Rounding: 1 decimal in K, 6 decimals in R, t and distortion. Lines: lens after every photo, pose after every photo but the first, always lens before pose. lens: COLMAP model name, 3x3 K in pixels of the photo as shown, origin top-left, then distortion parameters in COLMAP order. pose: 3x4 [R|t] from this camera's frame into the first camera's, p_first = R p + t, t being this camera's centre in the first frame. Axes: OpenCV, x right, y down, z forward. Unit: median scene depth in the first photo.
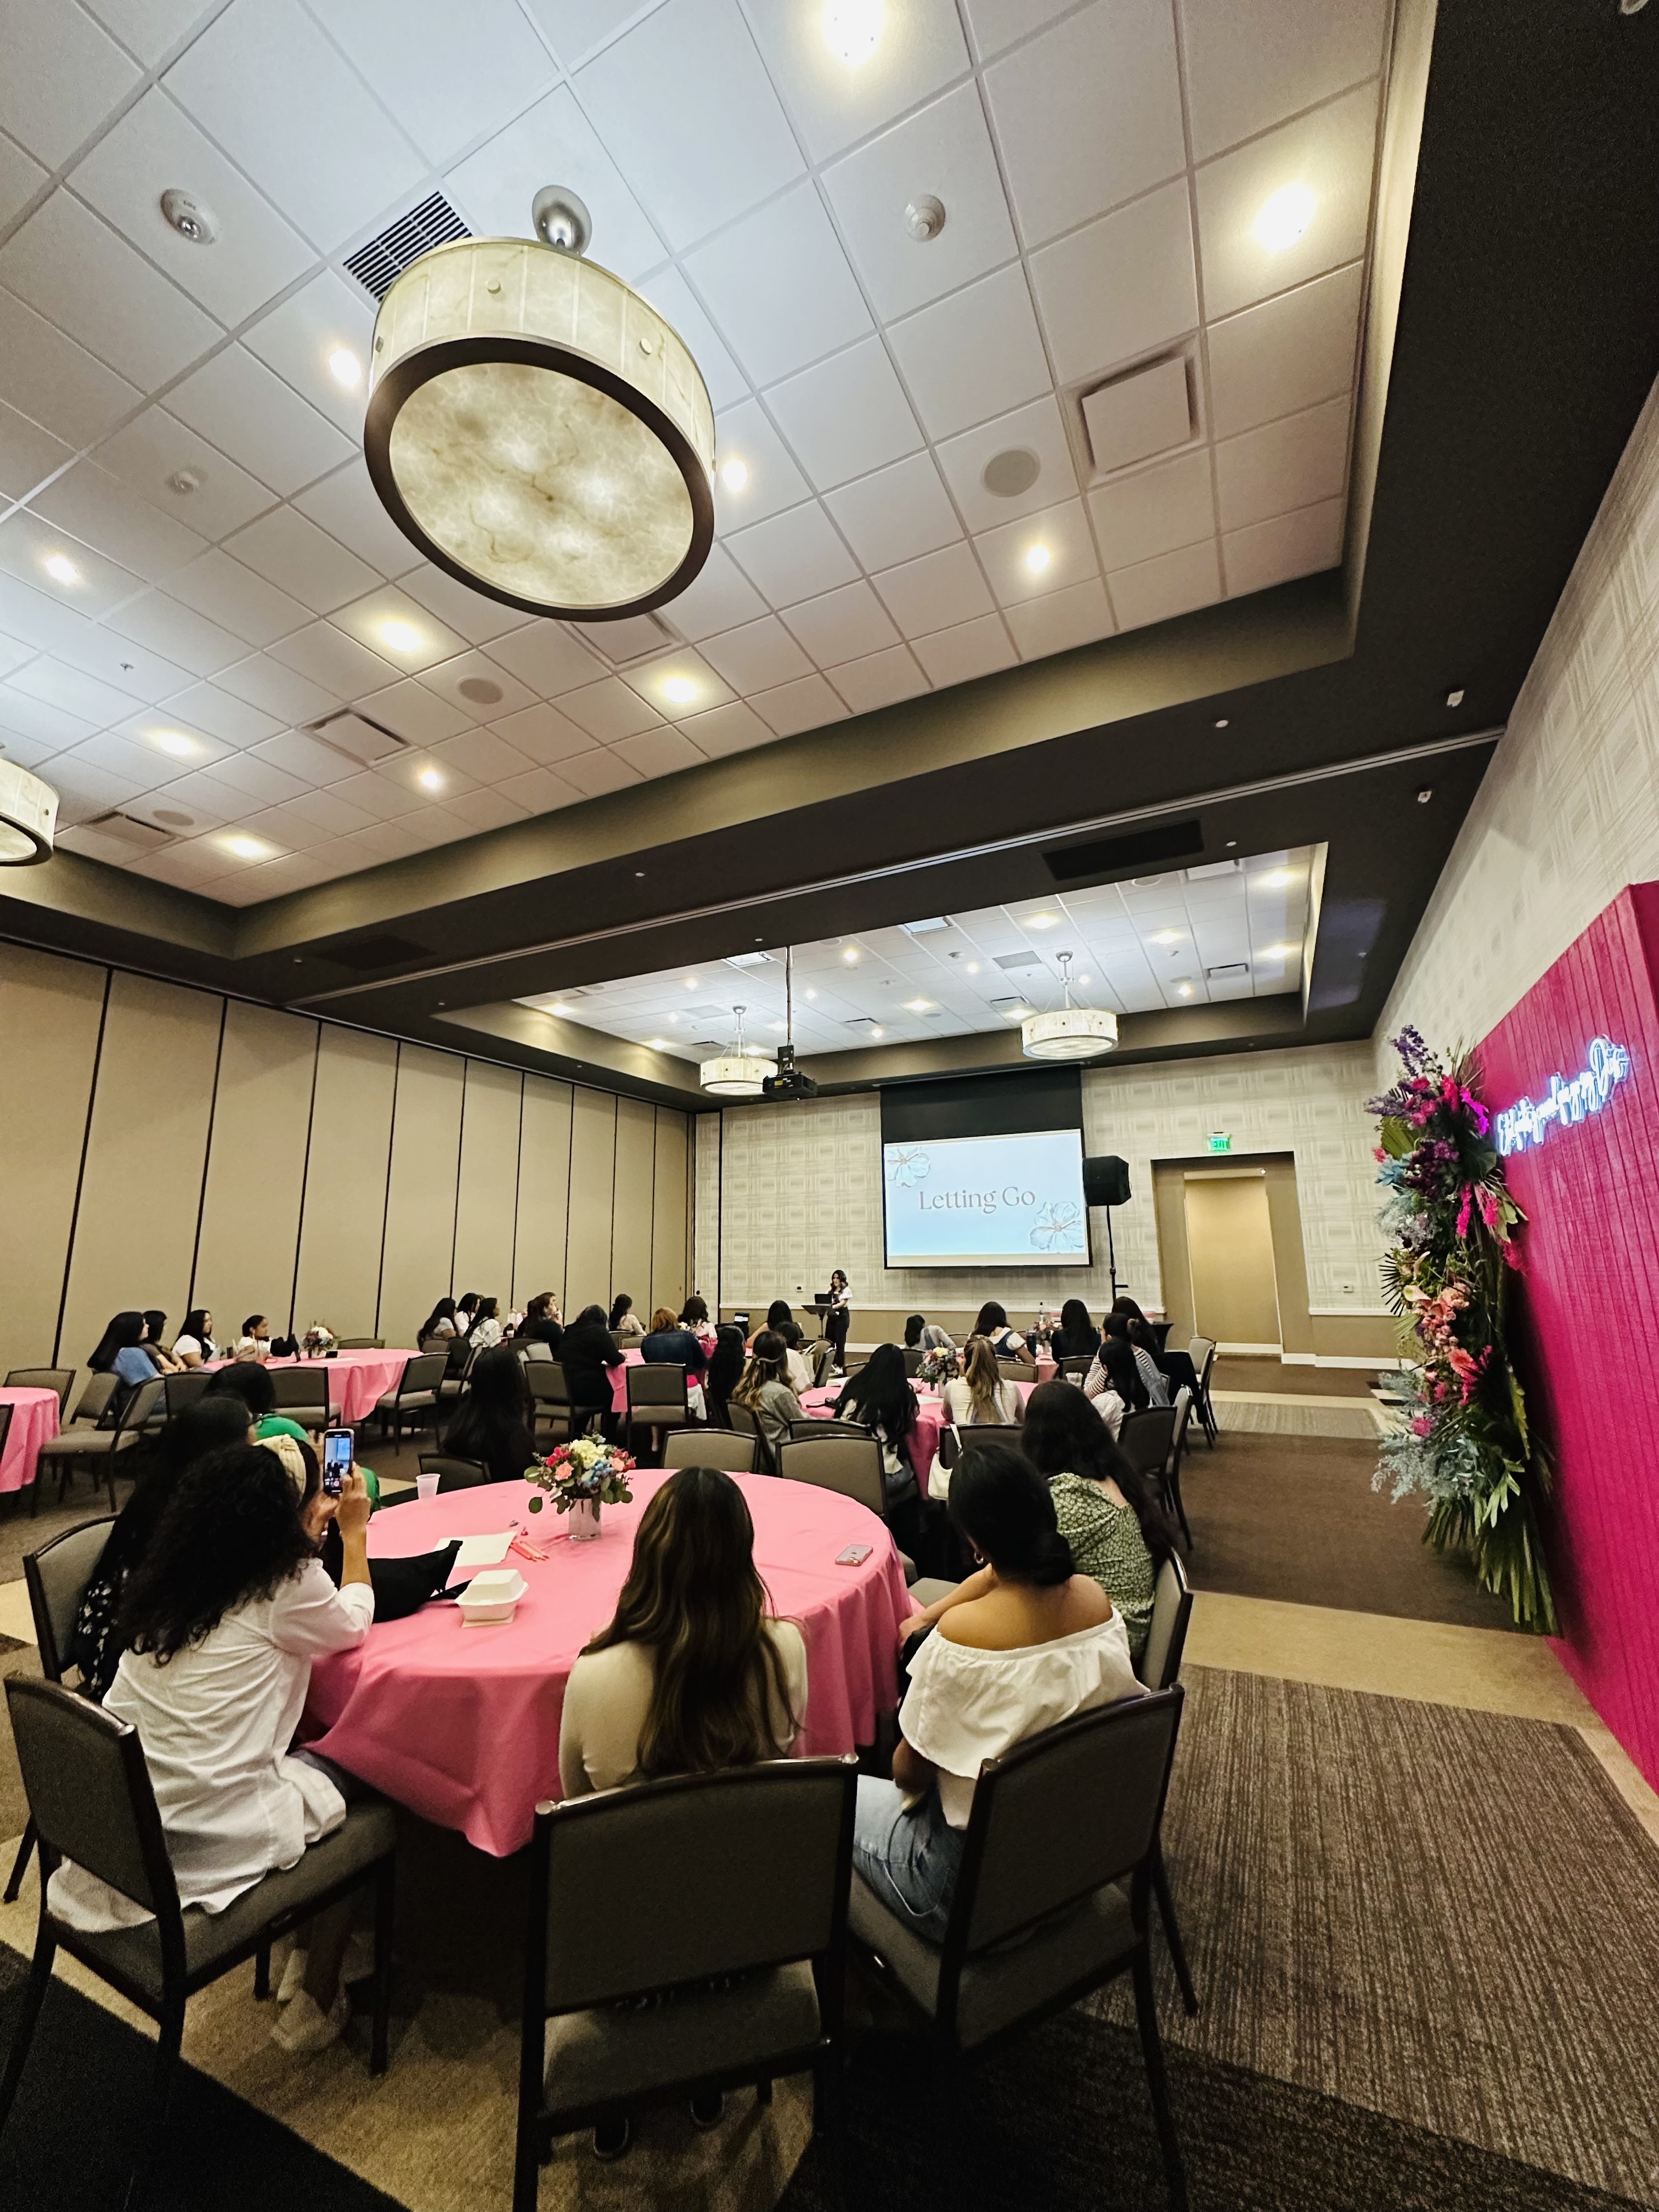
lens RADIAL K [[880.4, 0, 827.7], [0, 880.4, 1097.1], [0, 0, 1]] dist [-0.001515, -0.000405]
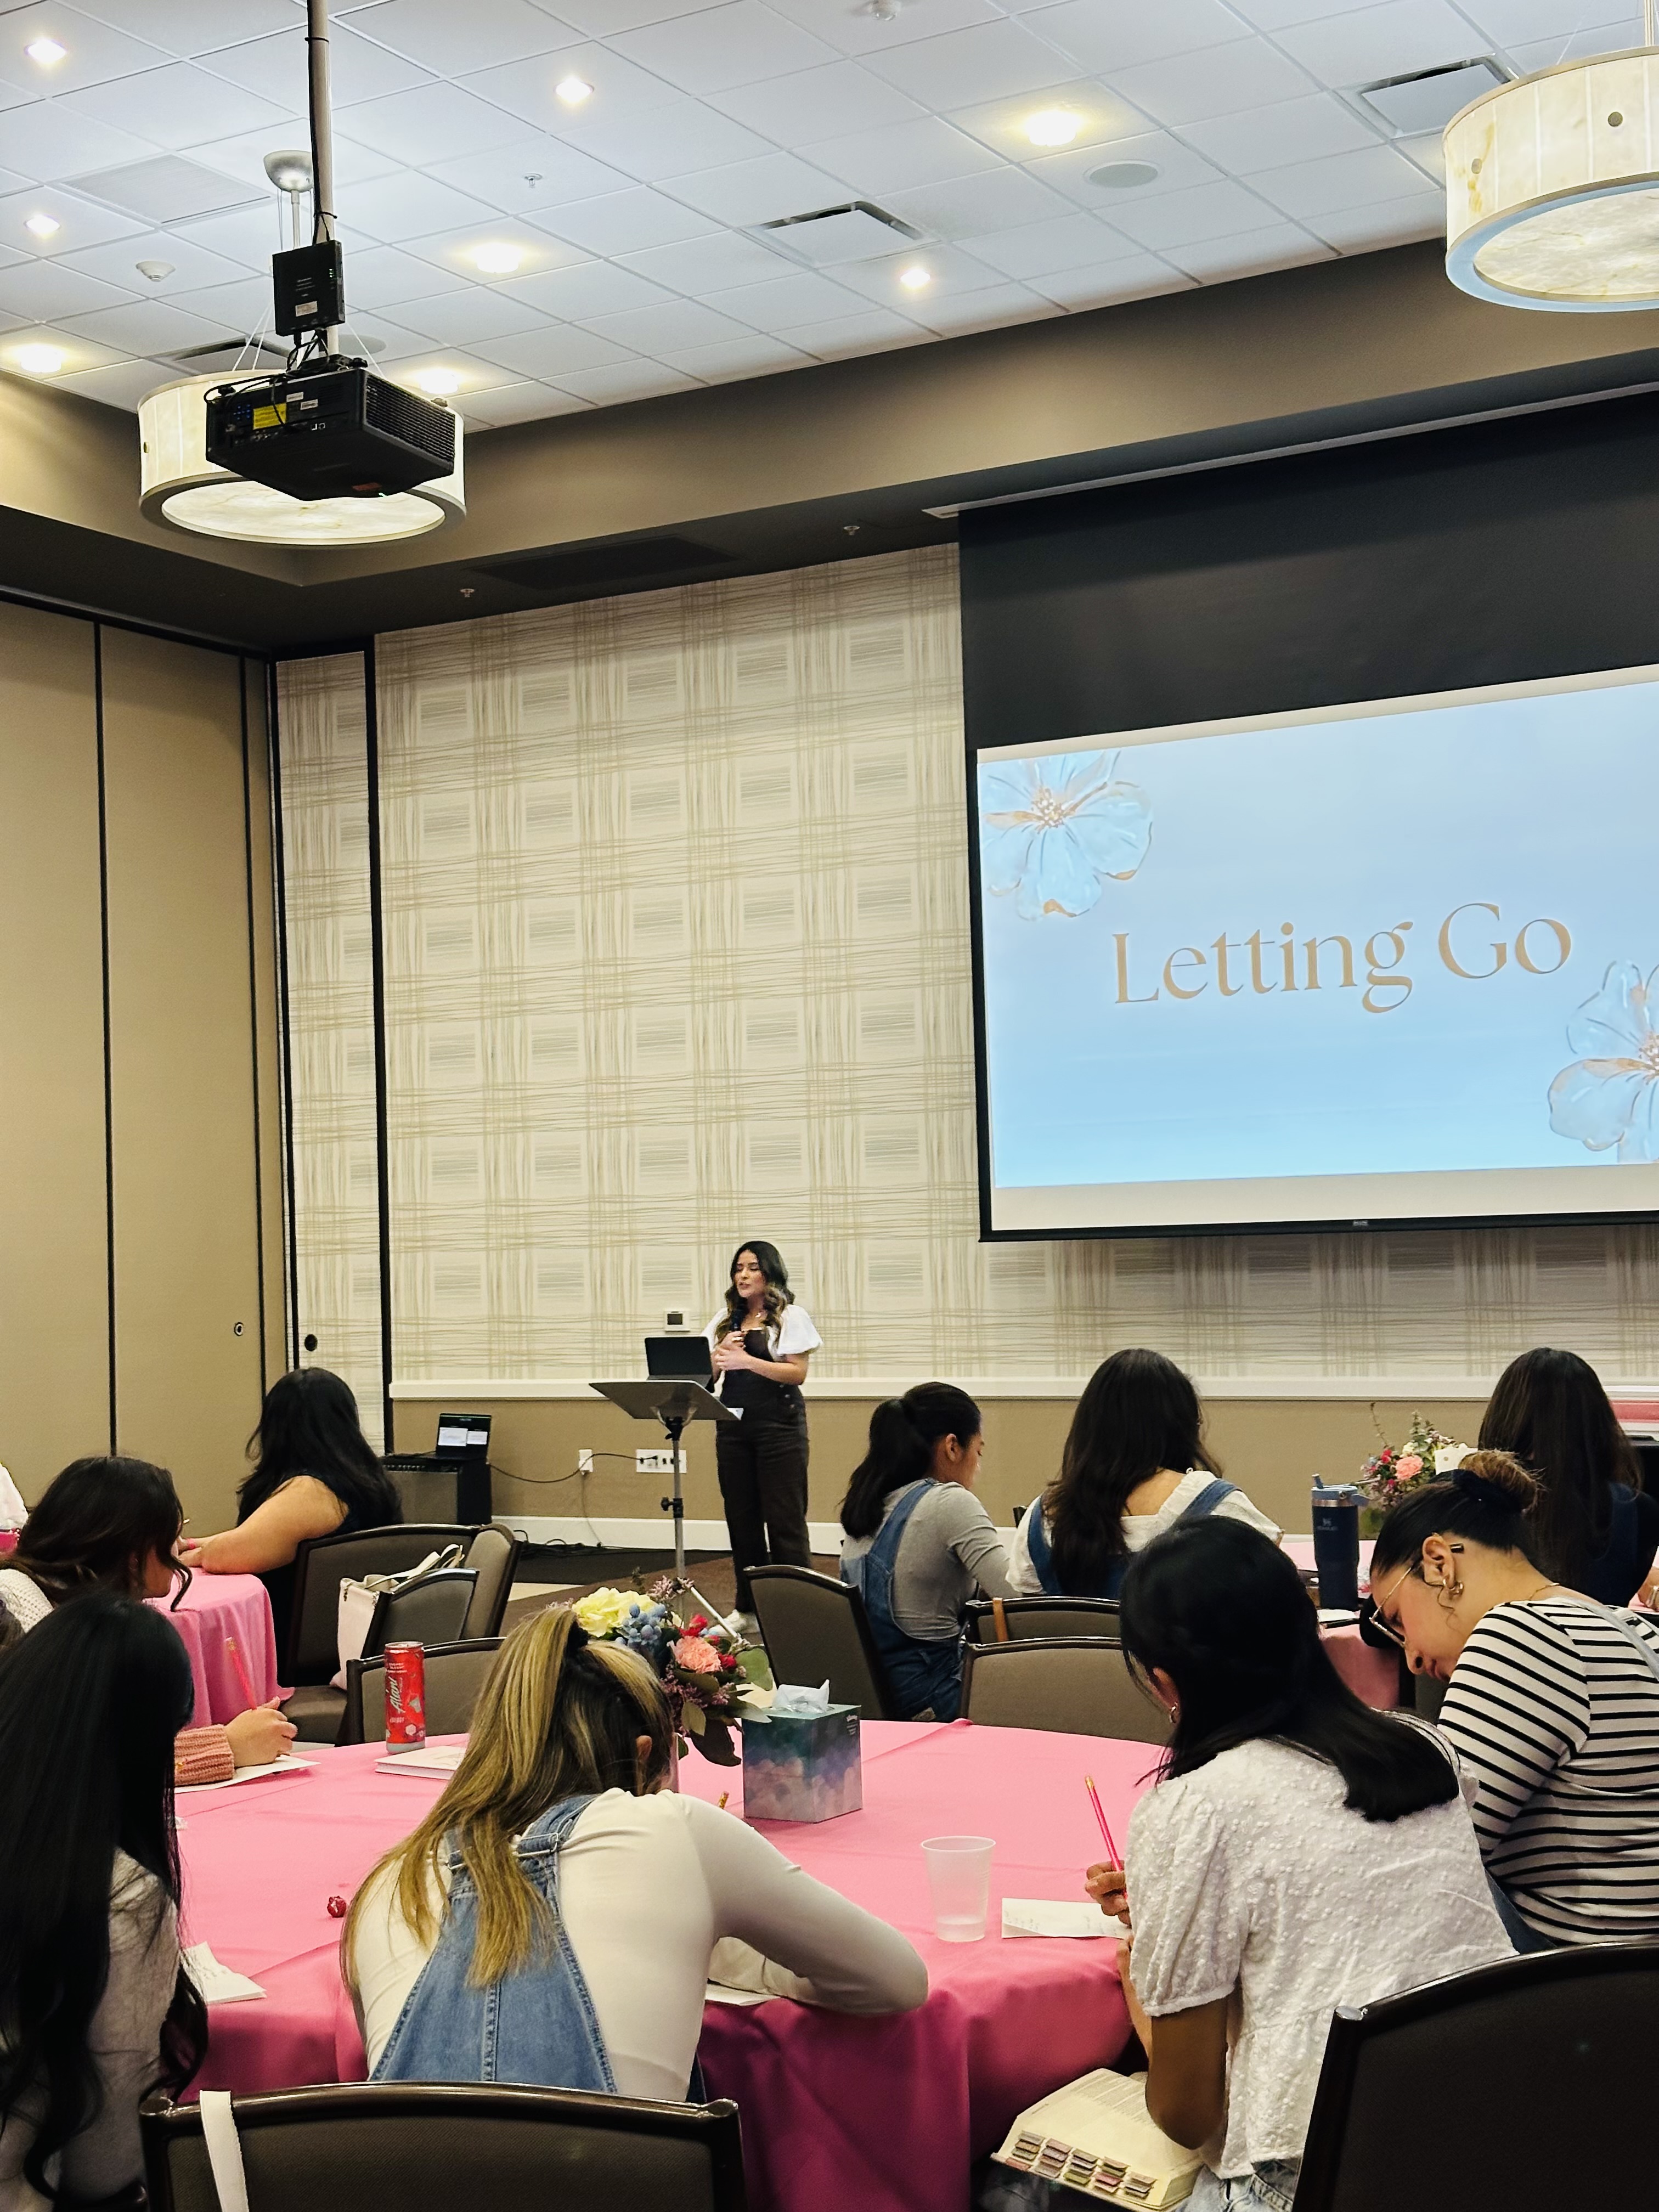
lens RADIAL K [[3064.4, 0, 829.5], [0, 3064.4, 1106.0], [0, 0, 1]] dist [0.162738, -0.349843]
pose [[0.997663, -0.018902, -0.065662, 0.132191], [0.027975, 0.989738, 0.140128, 0.050434], [0.062340, -0.141637, 0.987954, 0.202410]]
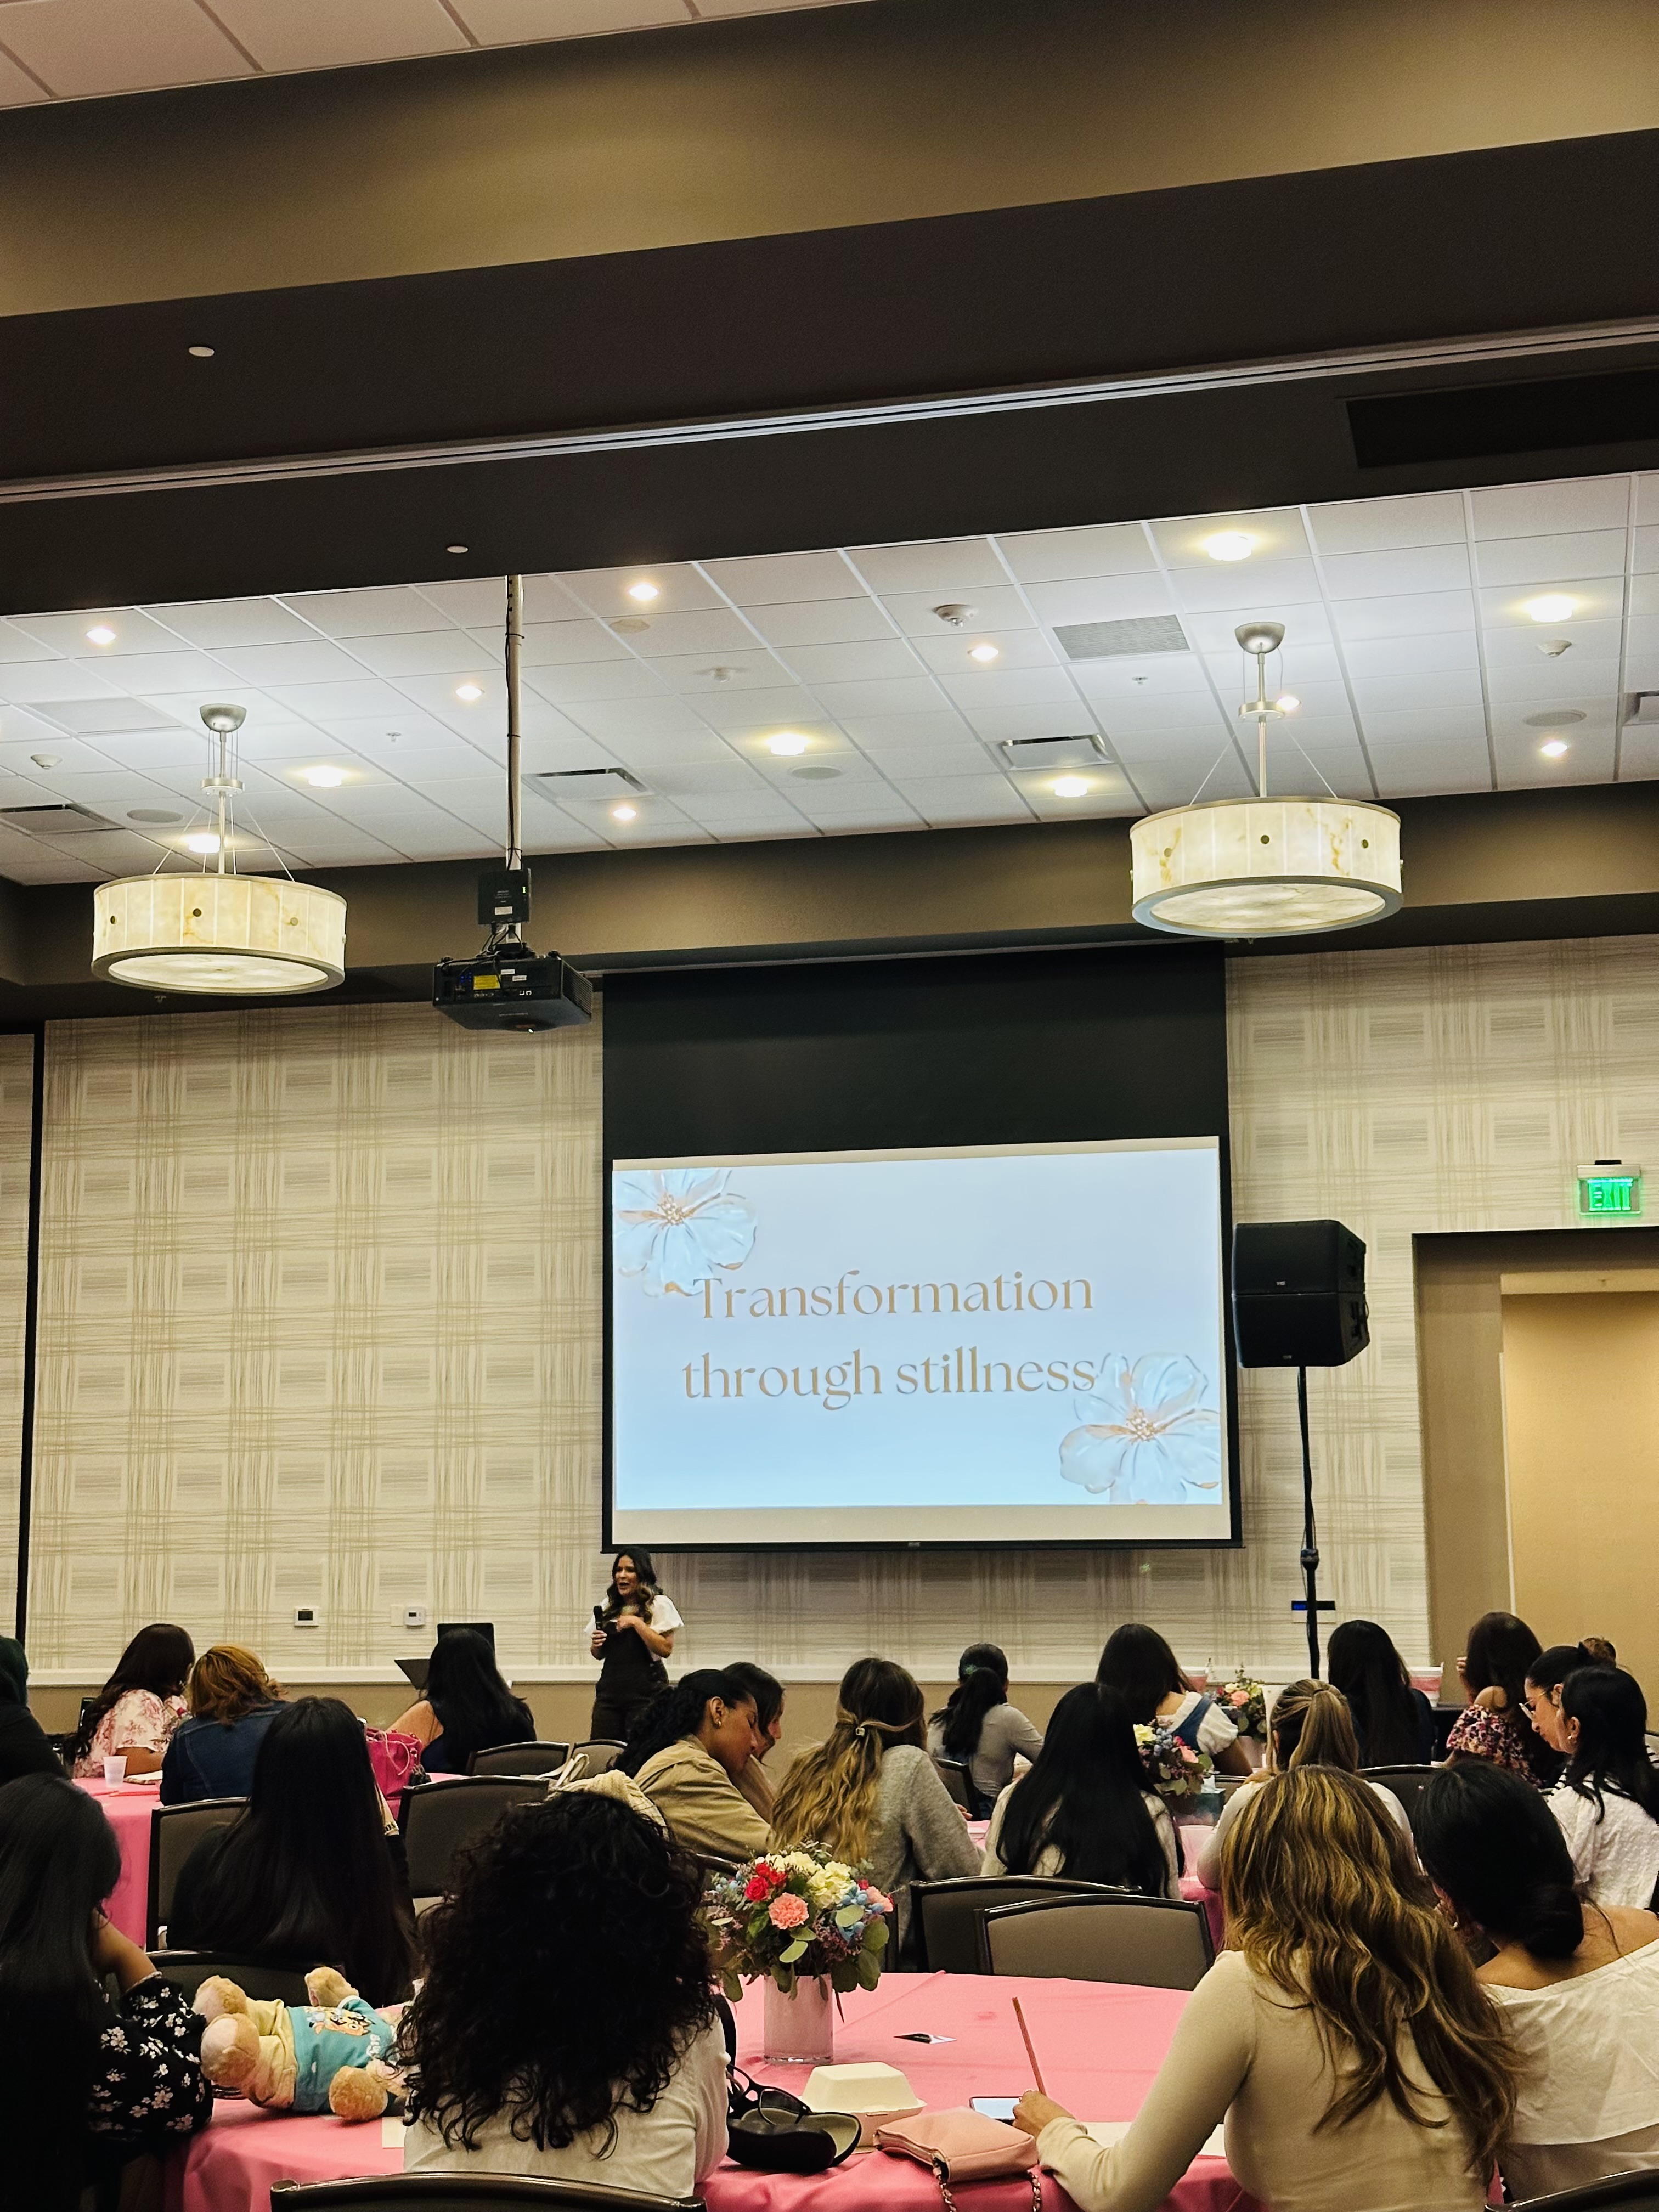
lens RADIAL K [[3067.1, 0, 819.3], [0, 3067.1, 1097.2], [0, 0, 1]] dist [0.158813, -0.349884]
pose [[0.974575, 0.036668, 0.221040, -0.182479], [-0.045138, 0.998423, 0.033389, -0.016630], [-0.219467, -0.042517, 0.974693, -0.160312]]
